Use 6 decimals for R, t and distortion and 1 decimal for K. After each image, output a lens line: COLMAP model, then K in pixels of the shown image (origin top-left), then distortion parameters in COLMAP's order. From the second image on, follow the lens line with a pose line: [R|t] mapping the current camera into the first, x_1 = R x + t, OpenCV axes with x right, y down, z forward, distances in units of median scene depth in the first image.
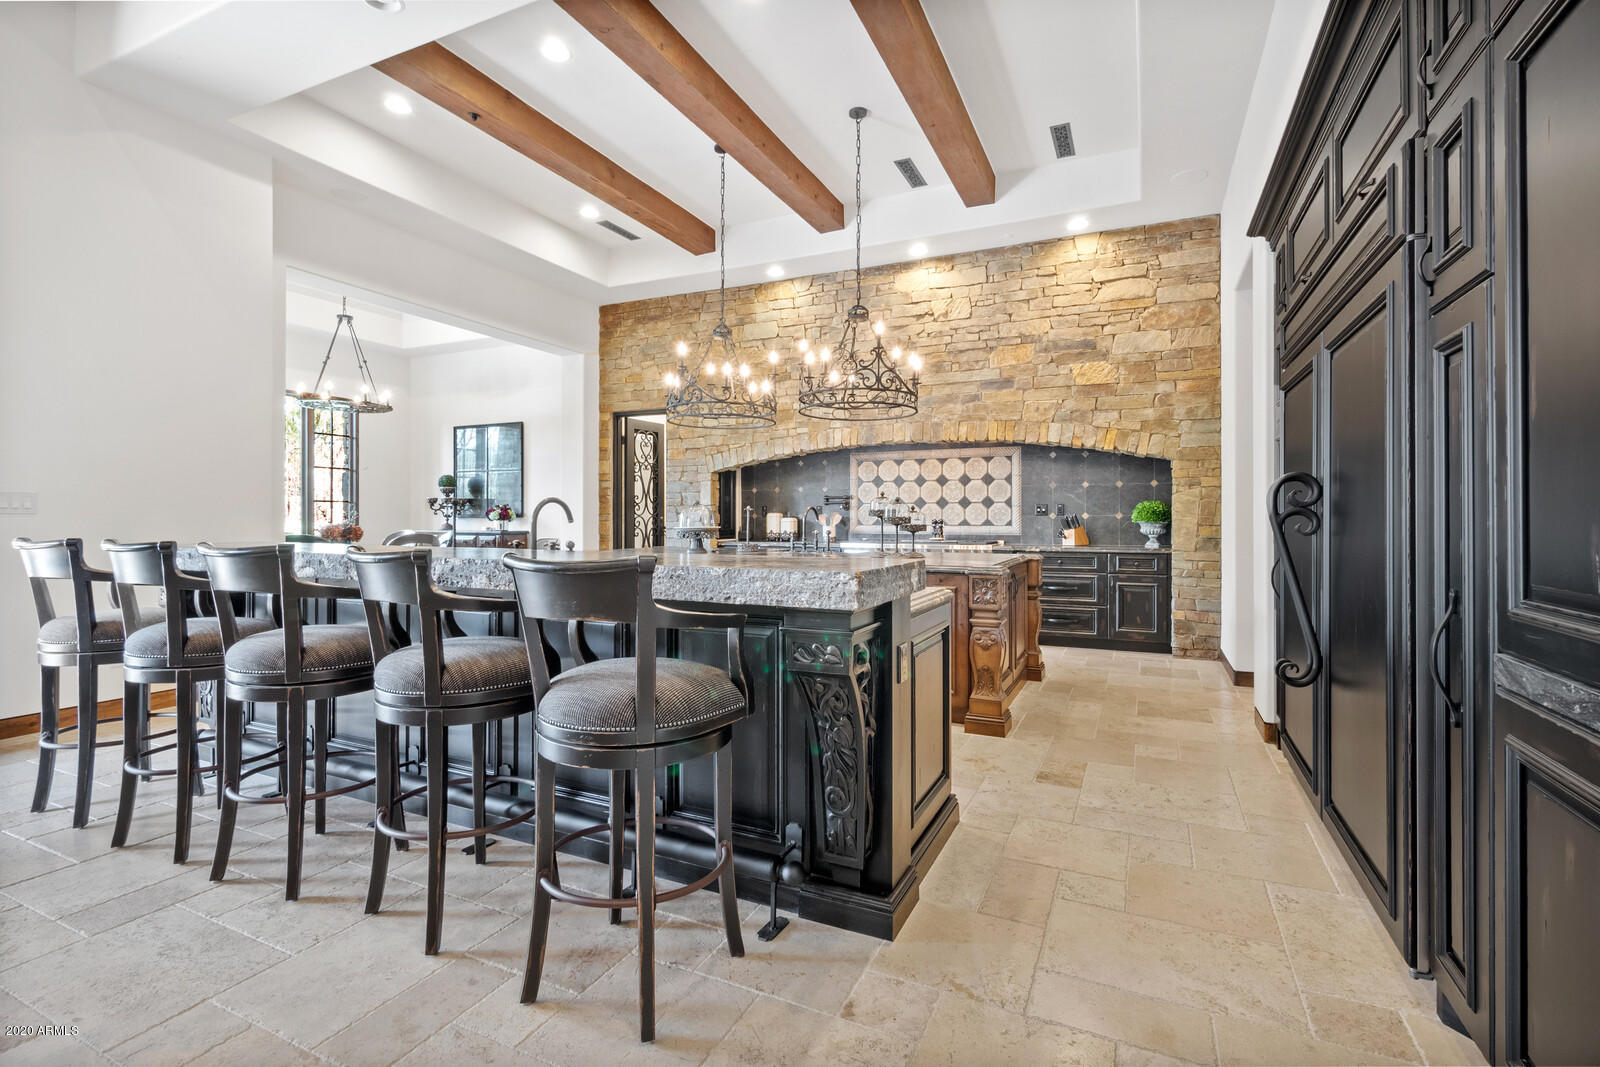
lens RADIAL K [[738.2, 0, 796.5], [0, 738.2, 517.0], [0, 0, 1]] dist [0.001131, 0.000305]
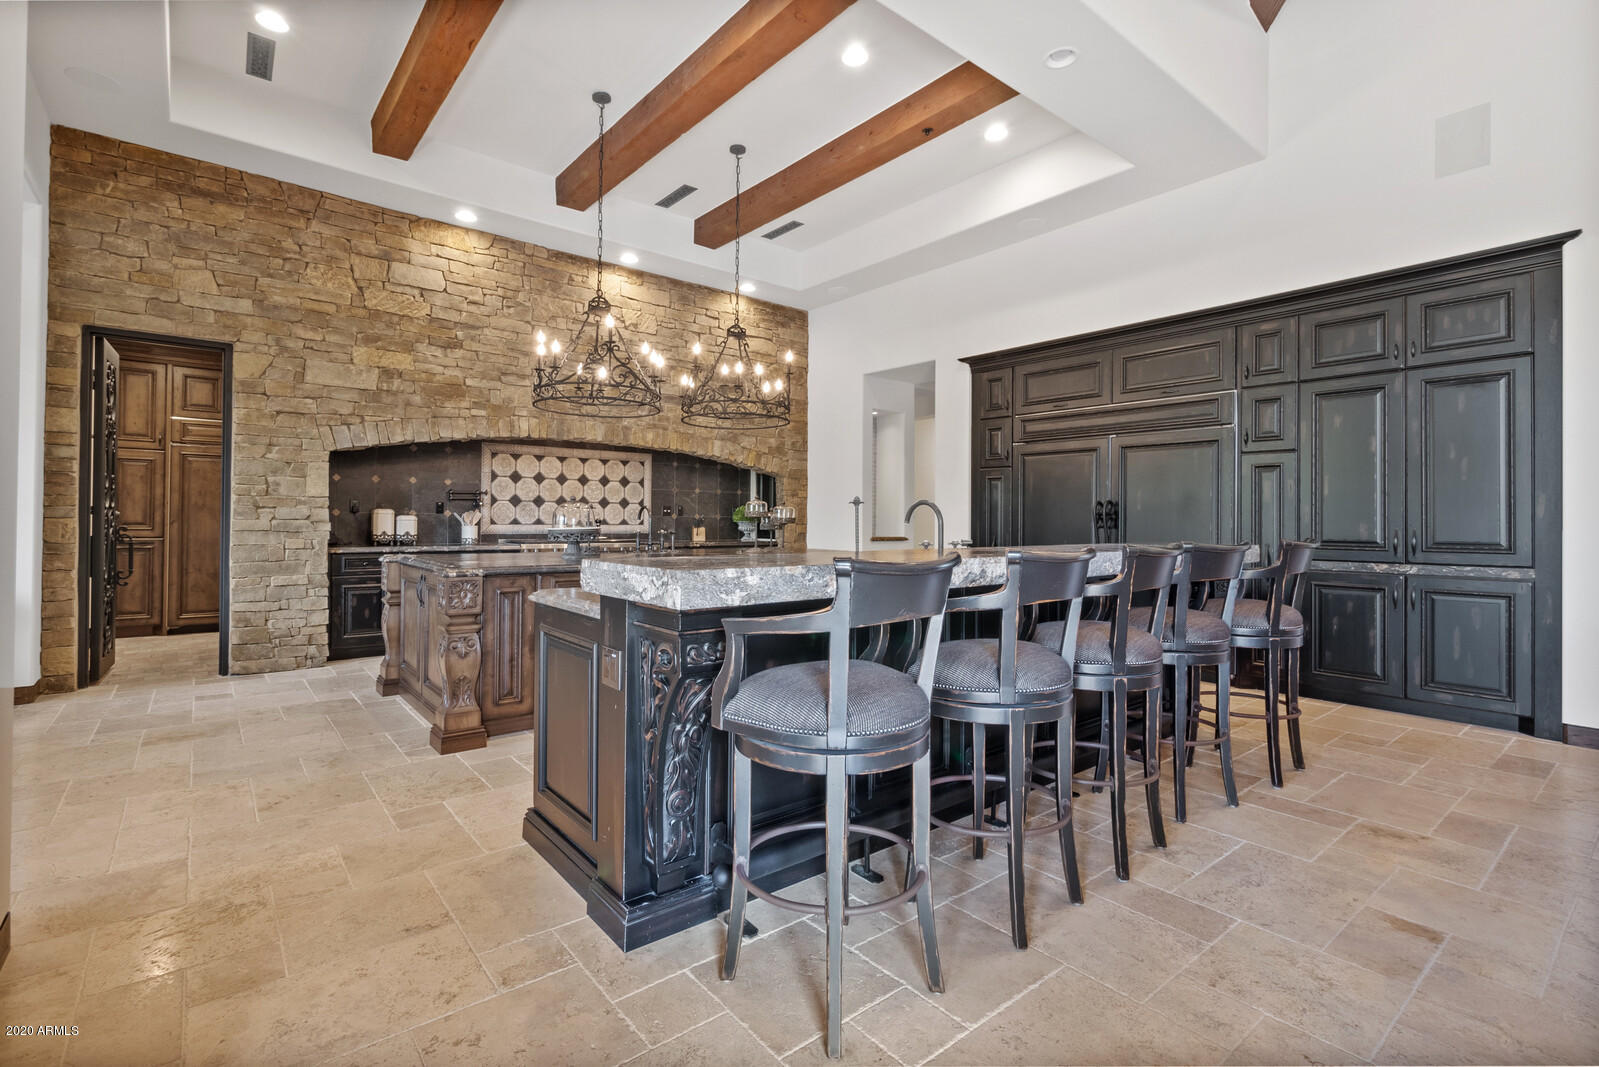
lens RADIAL K [[737.7, 0, 796.0], [0, 737.7, 517.1], [0, 0, 1]] dist [0.001131, 0.000305]
pose [[0.430415, 0.006926, 0.902605, -0.637146], [-0.009041, 0.999953, -0.003362, 0.001846], [-0.902586, -0.006714, 0.430457, 0.328185]]
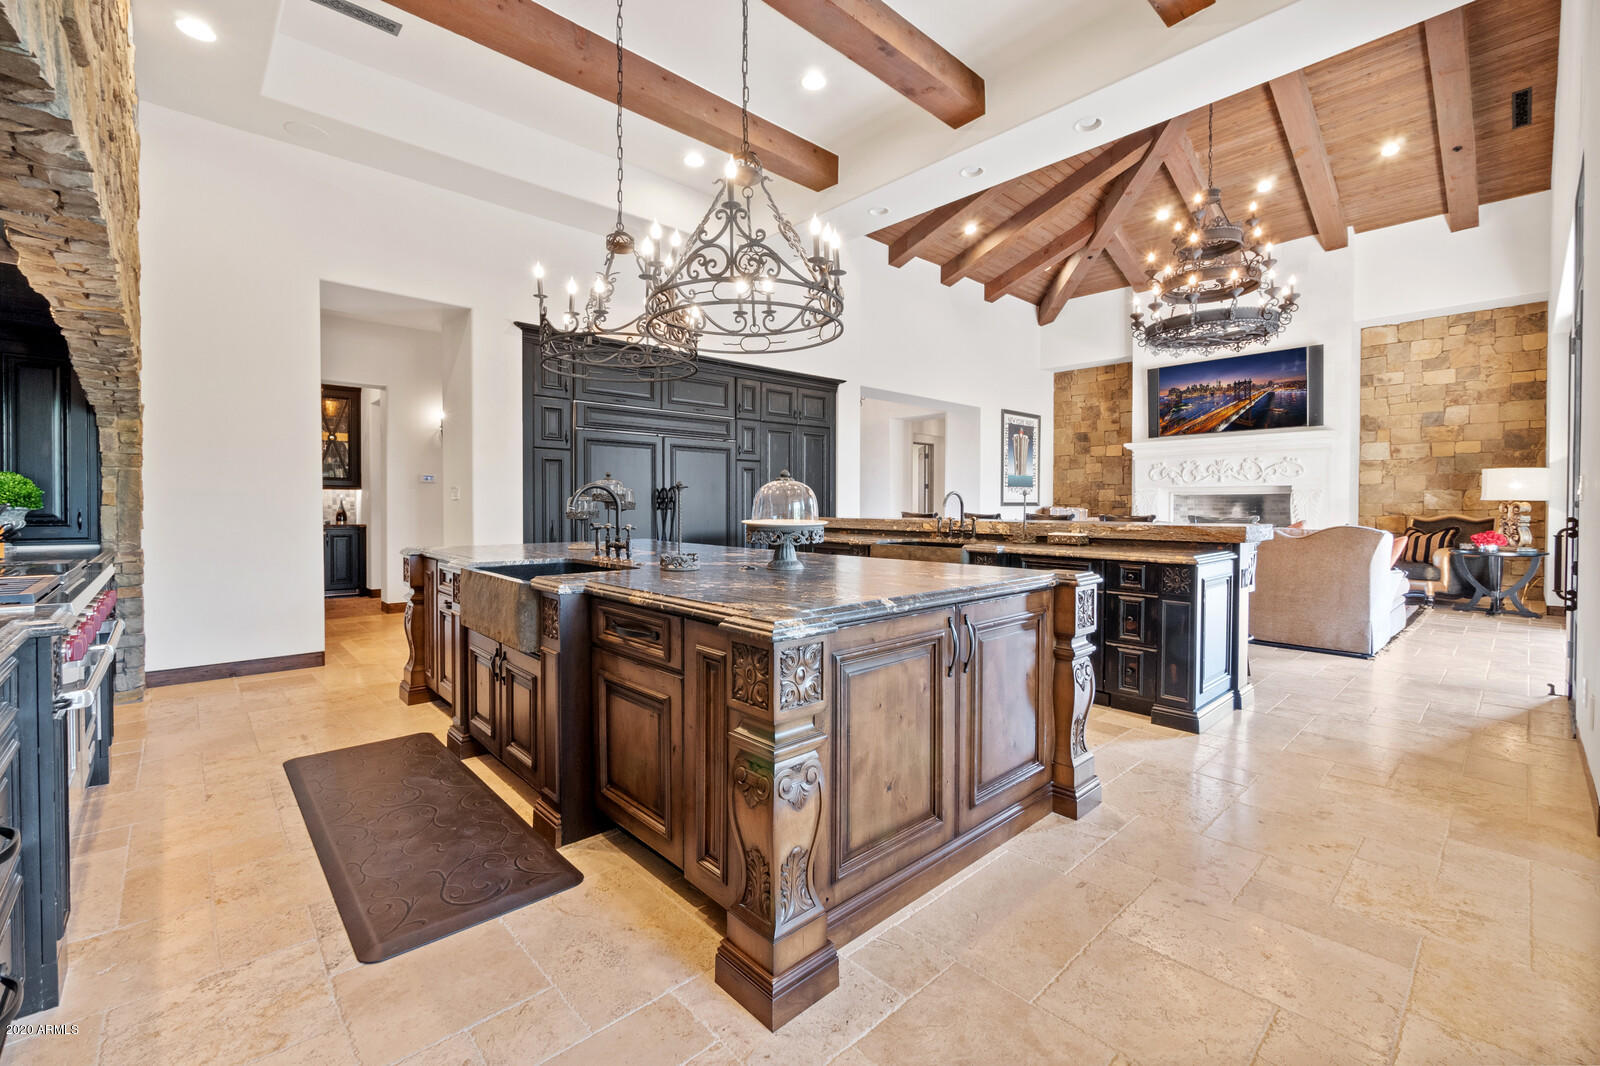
lens RADIAL K [[675.1, 0, 791.9], [0, 675.1, 515.4], [0, 0, 1]] dist [-0.008872, -0.000274]
pose [[-0.928759, -0.009479, 0.370562, -0.259253], [-0.003762, 0.999863, 0.016149, 0.001758], [-0.370664, 0.013605, -0.928667, 1.174808]]
